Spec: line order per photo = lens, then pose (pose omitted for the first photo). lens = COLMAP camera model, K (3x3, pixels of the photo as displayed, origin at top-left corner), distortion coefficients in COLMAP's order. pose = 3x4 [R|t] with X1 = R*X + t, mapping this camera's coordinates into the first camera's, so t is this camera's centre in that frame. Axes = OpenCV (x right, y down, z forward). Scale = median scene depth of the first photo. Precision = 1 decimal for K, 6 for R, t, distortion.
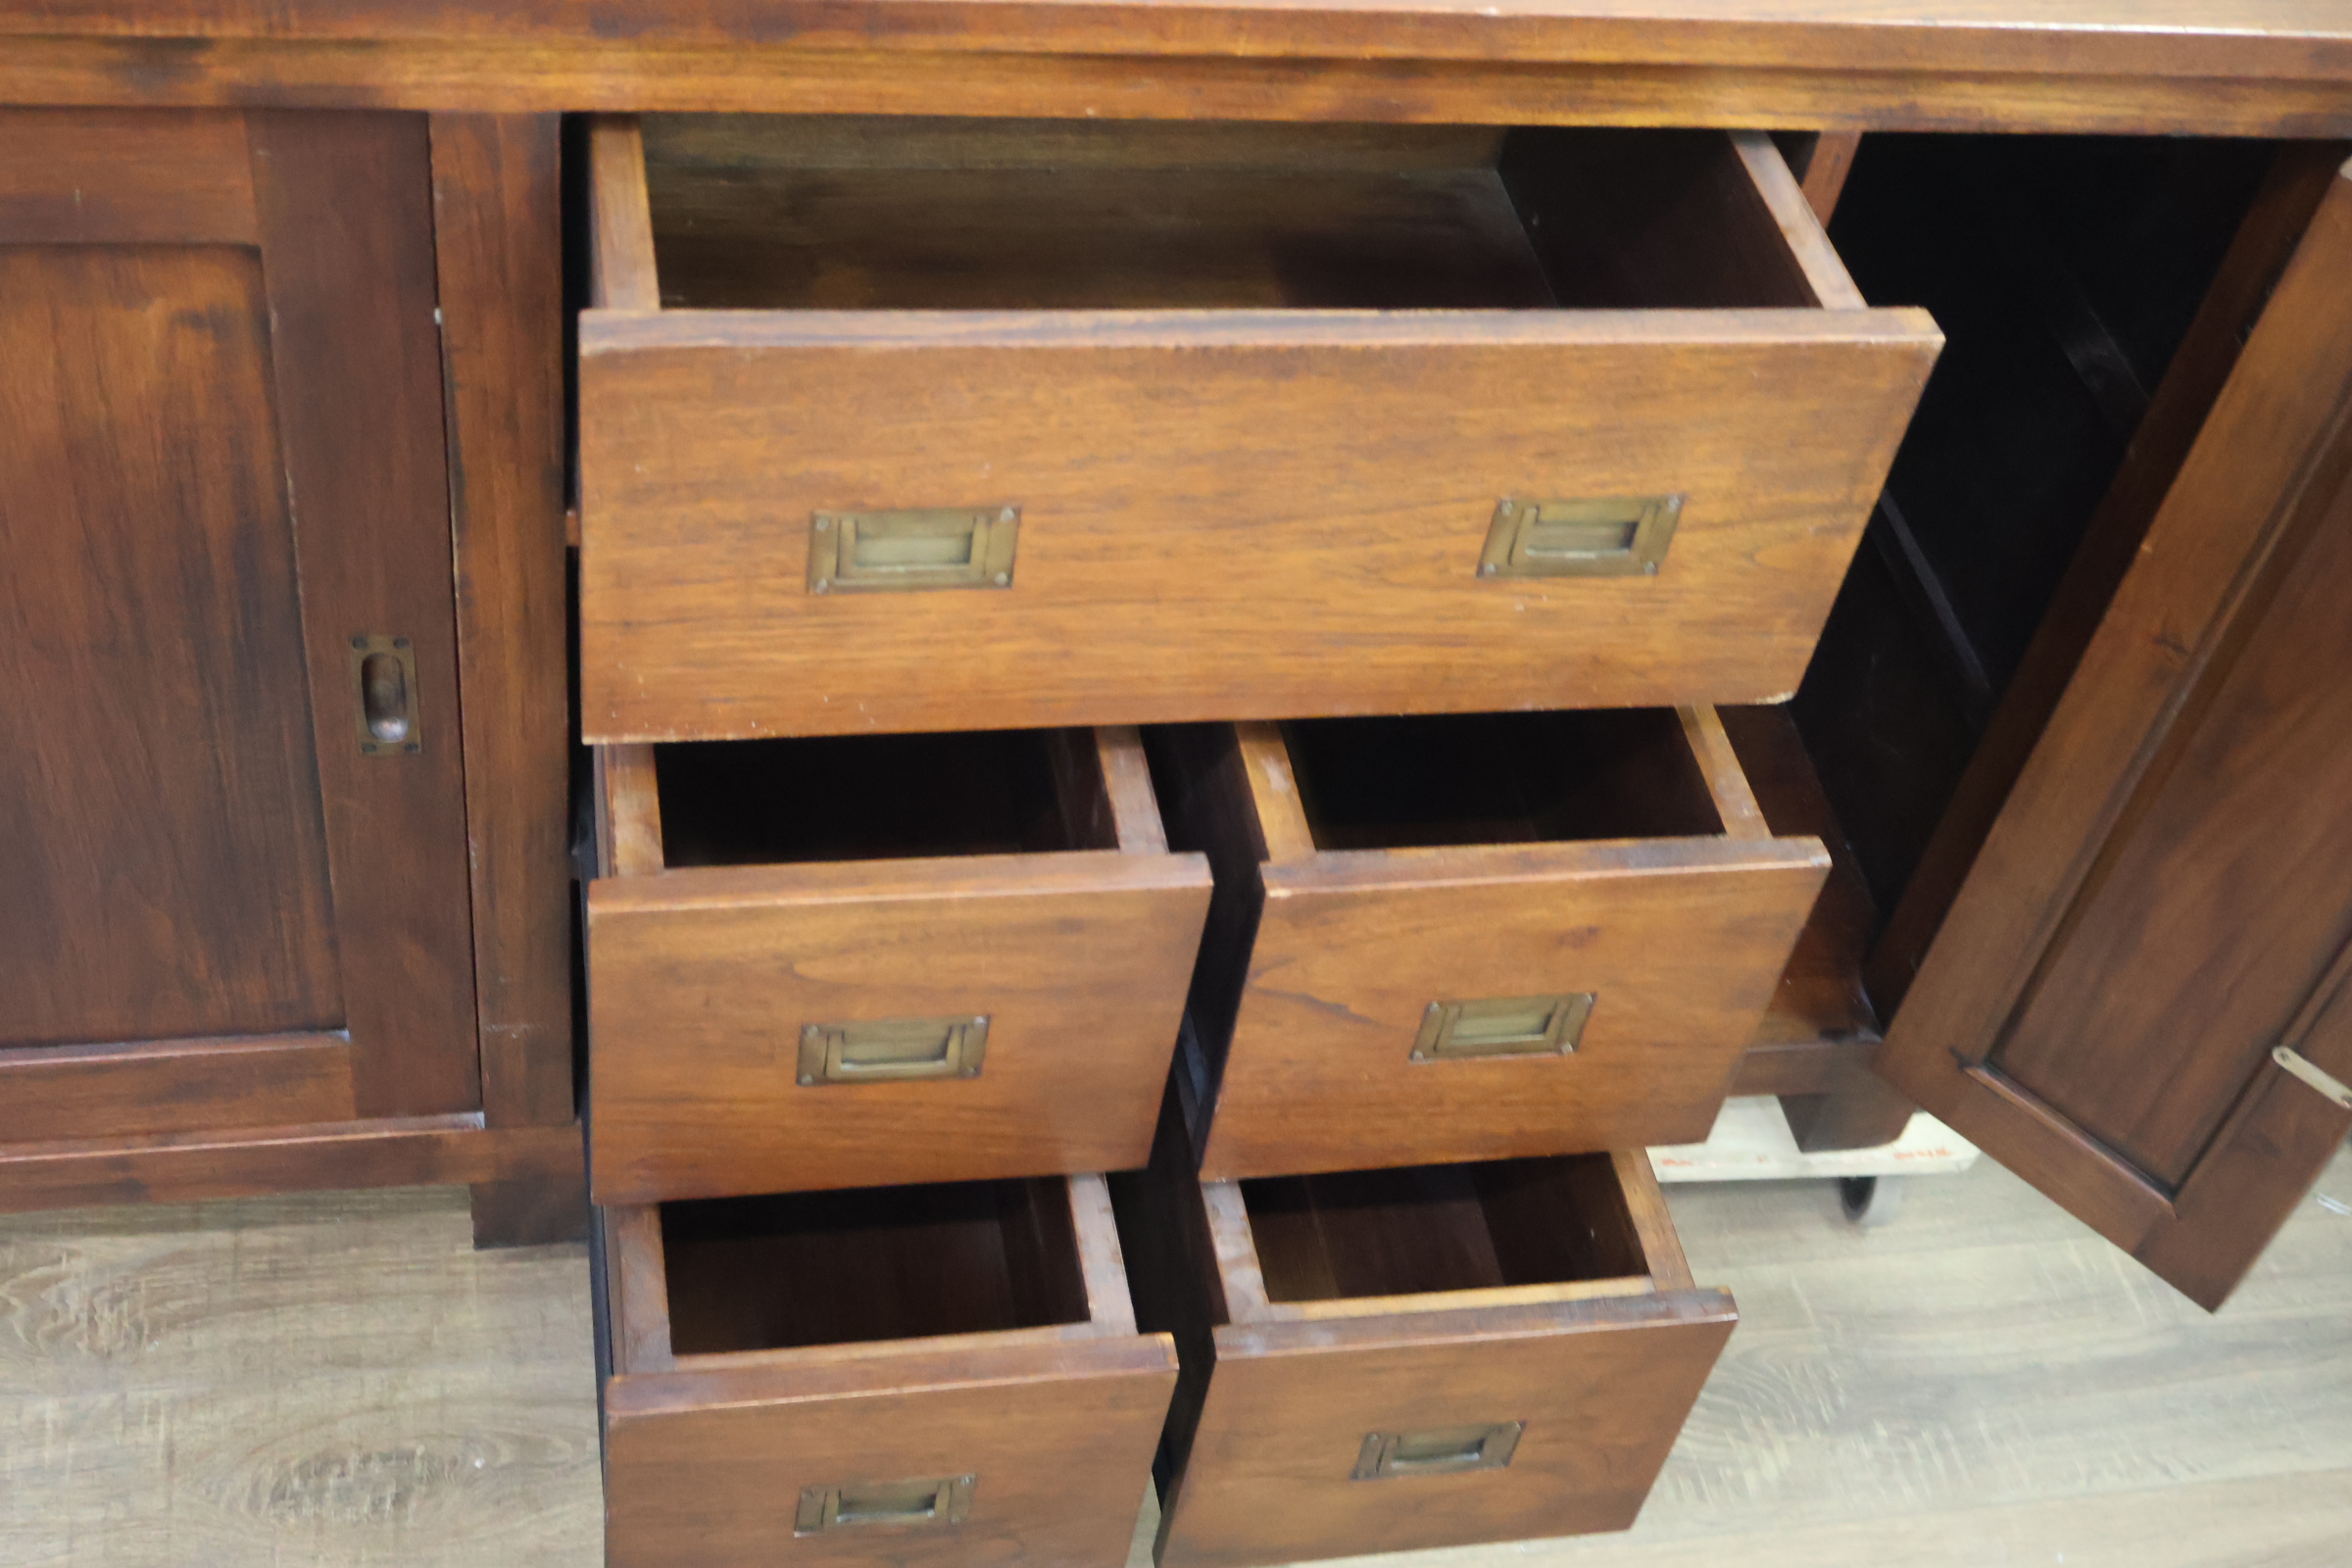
lens RADIAL K [[2808.1, 0, 1167.7], [0, 2808.1, 782.4], [0, 0, 1]] dist [-0.008101, 0.000000]
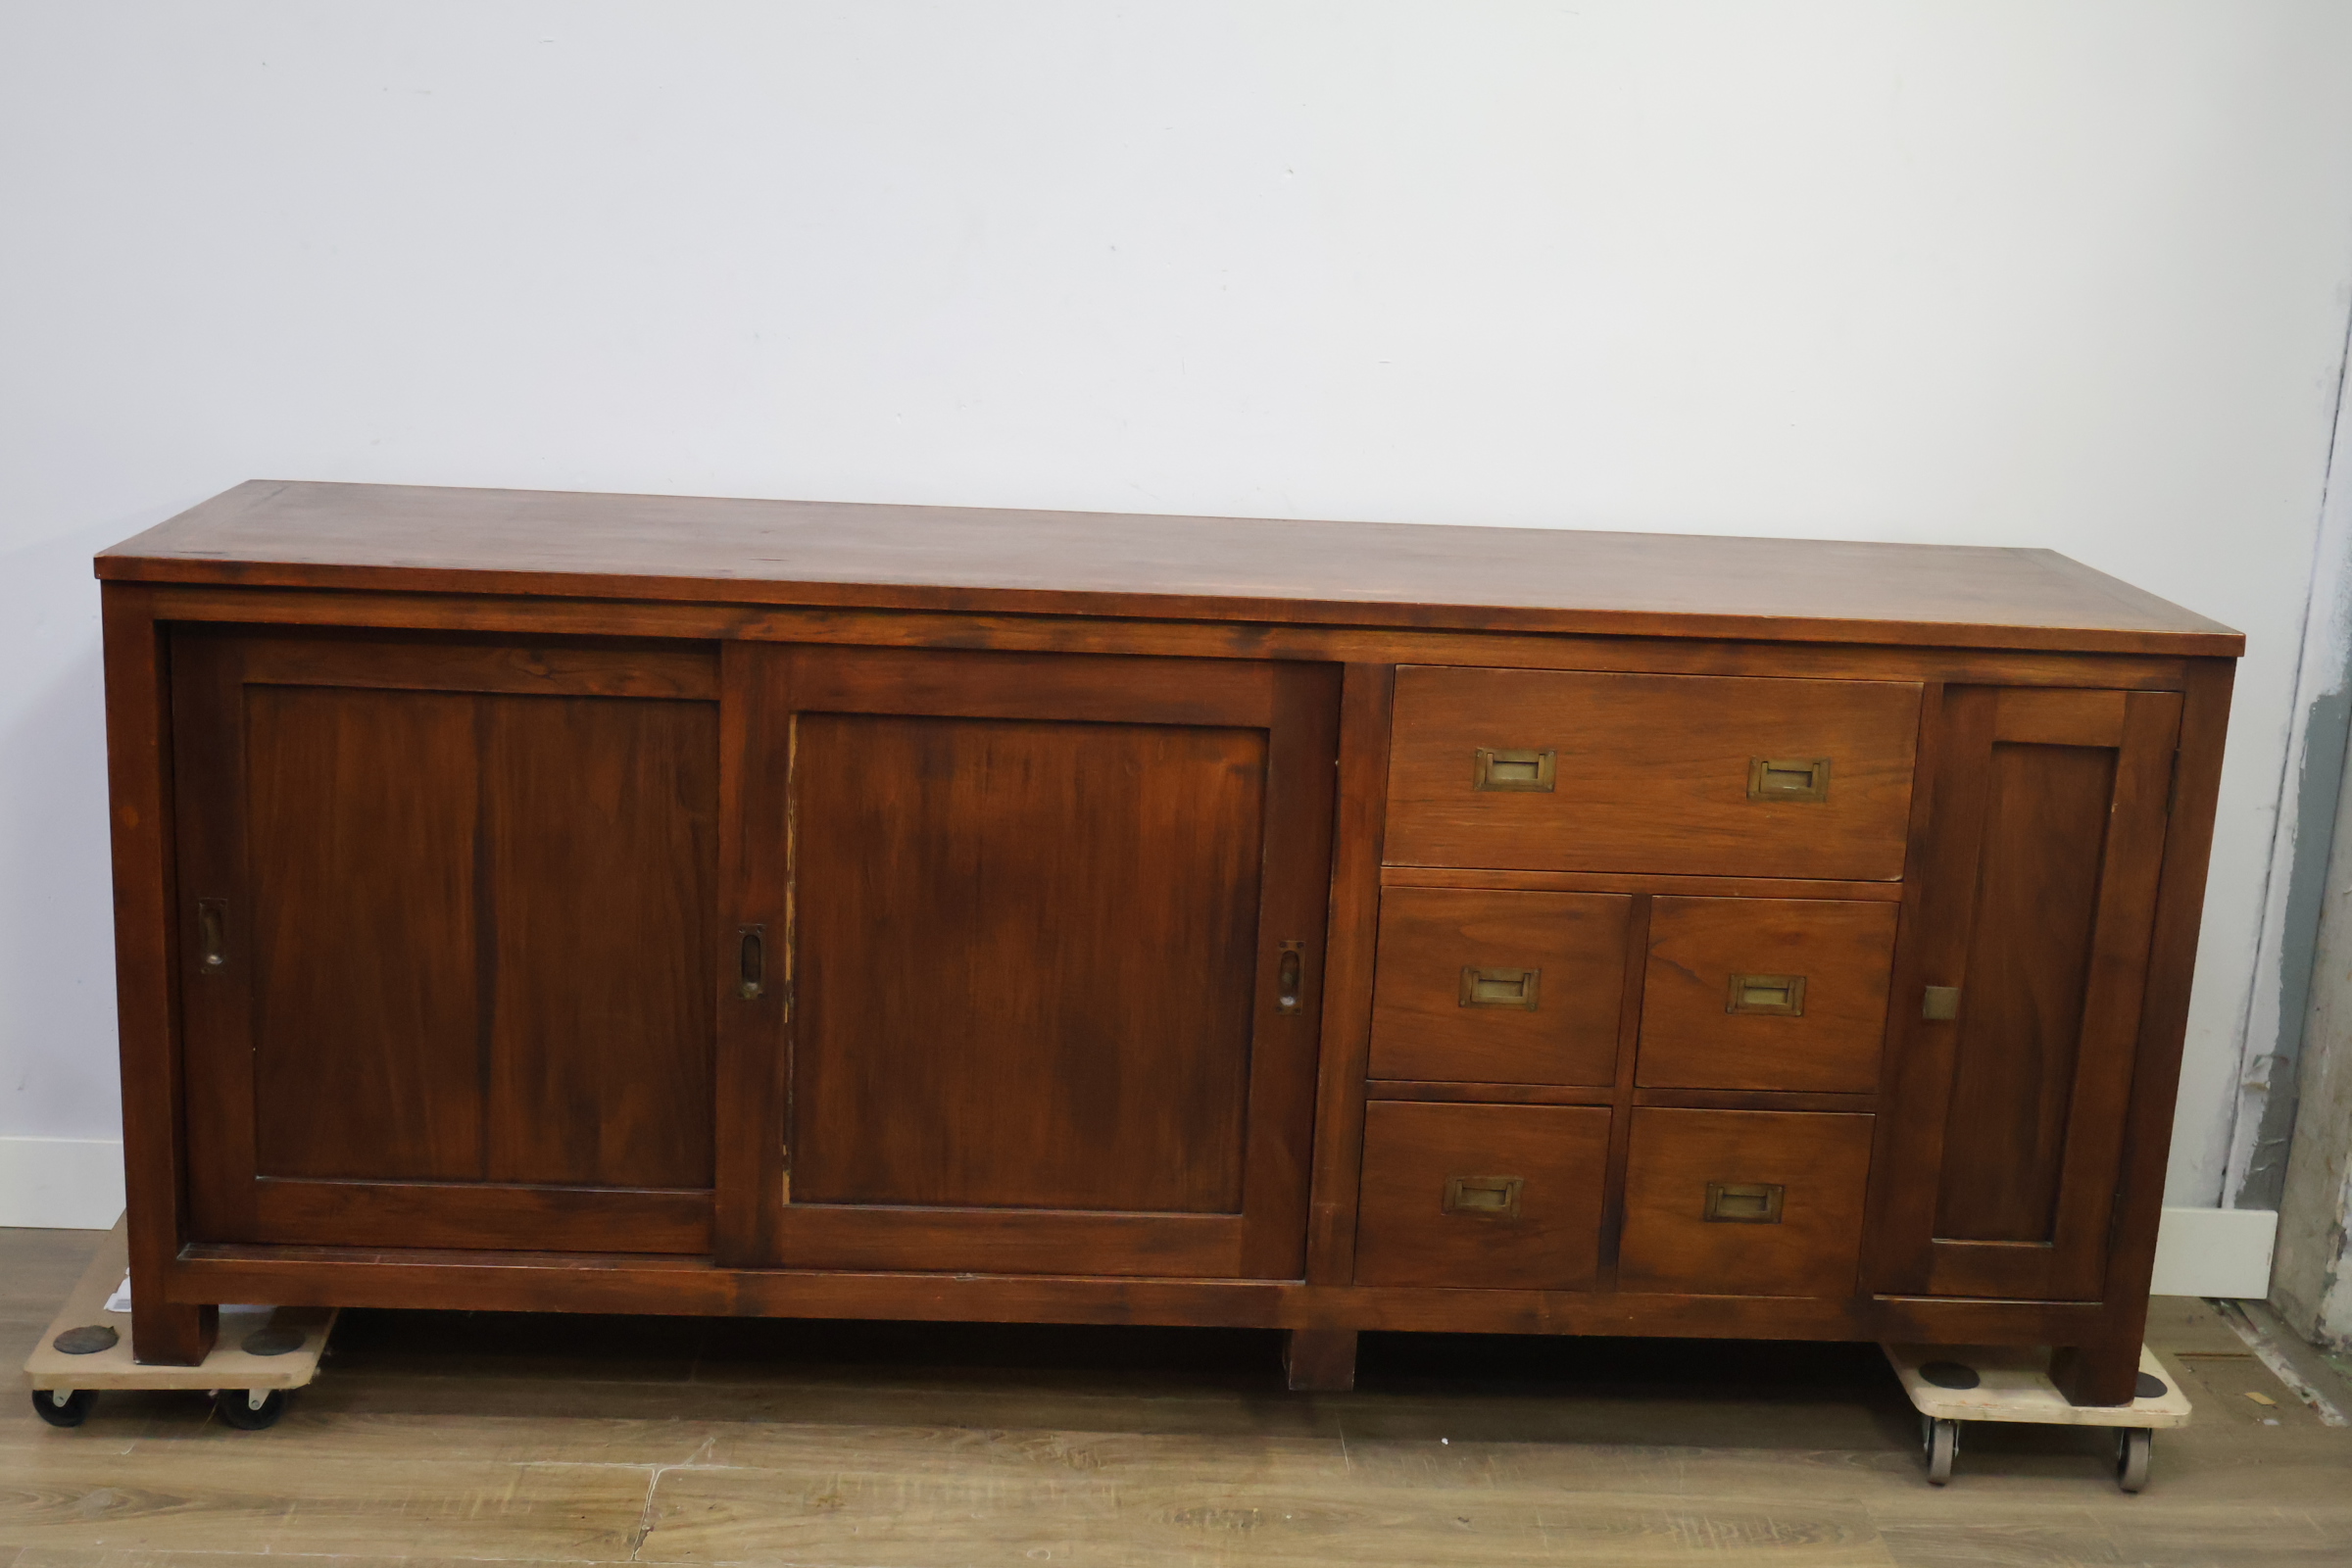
lens RADIAL K [[2808.1, 0, 1182.5], [0, 2808.1, 760.0], [0, 0, 1]] dist [-0.008101, 0.000000]
pose [[0.986986, -0.061427, -0.148613, -0.031135], [-0.031855, 0.831166, -0.555111, 1.132304], [0.157622, 0.552621, 0.818392, -0.959897]]
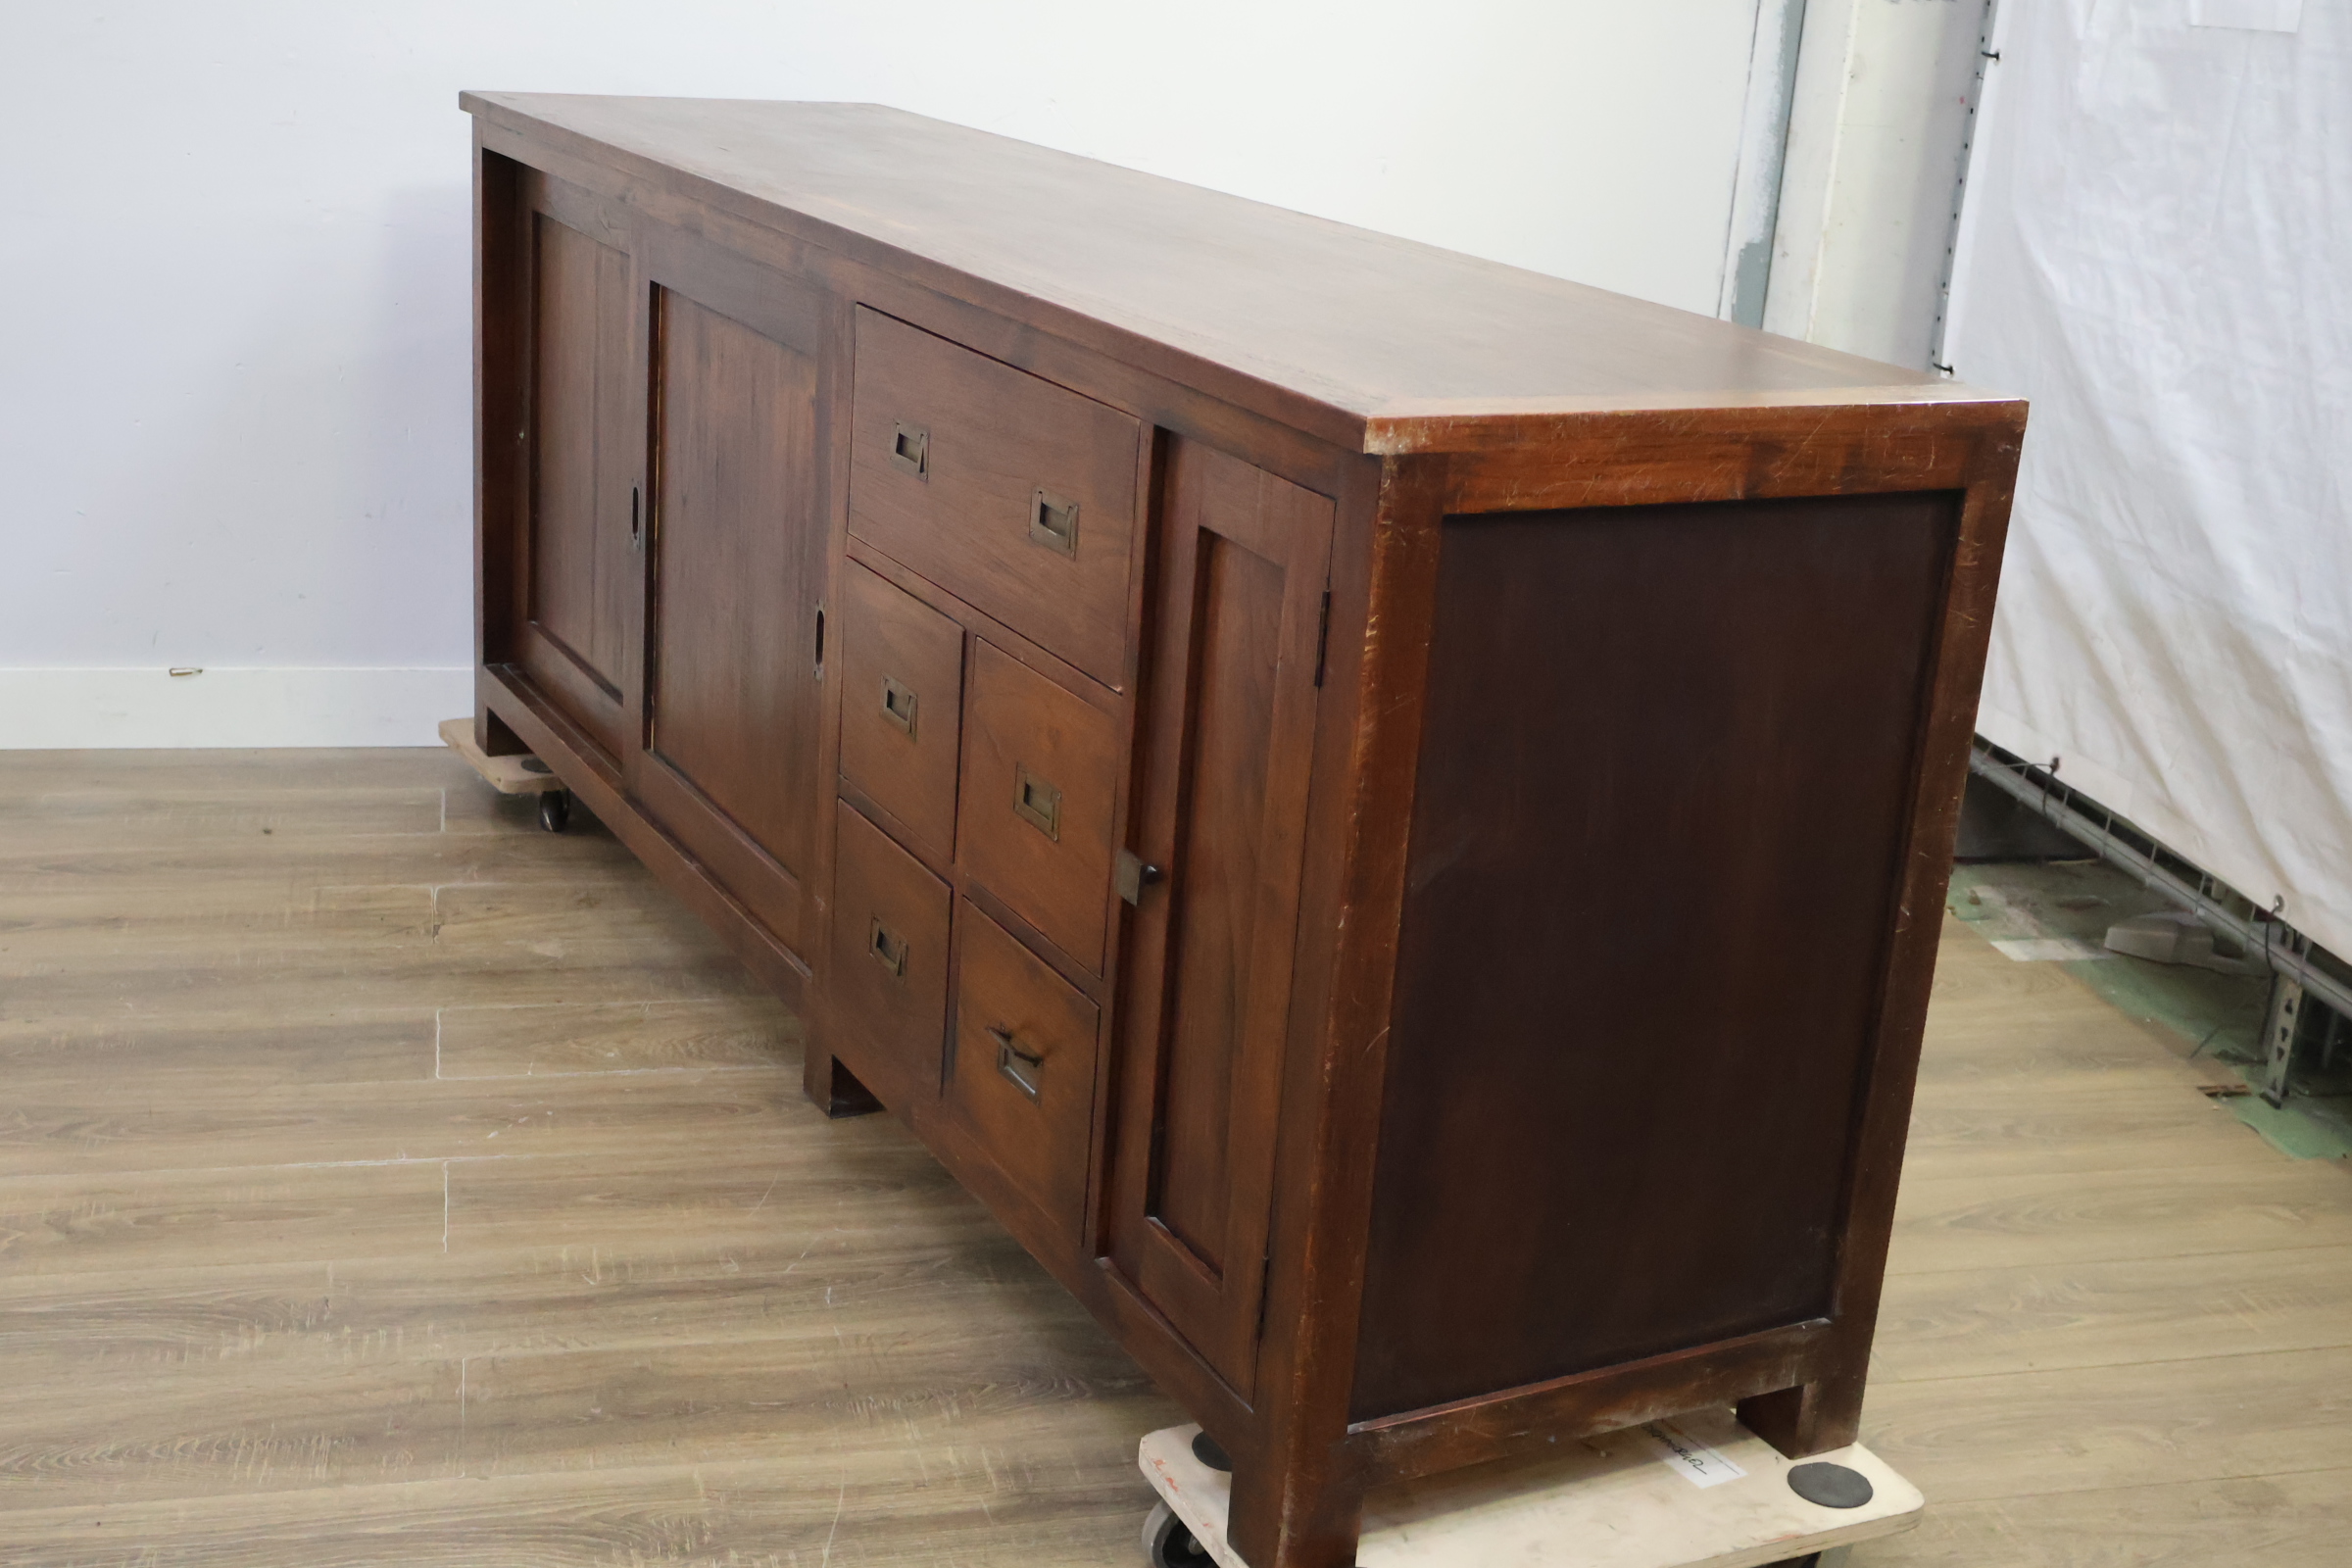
lens RADIAL K [[2808.1, 0, 1174.6], [0, 2808.1, 771.5], [0, 0, 1]] dist [-0.008101, 0.000000]
pose [[0.995350, -0.090910, 0.031836, -0.199540], [0.095215, 0.878608, -0.467956, 1.627548], [0.014570, 0.468811, 0.883178, -1.301281]]
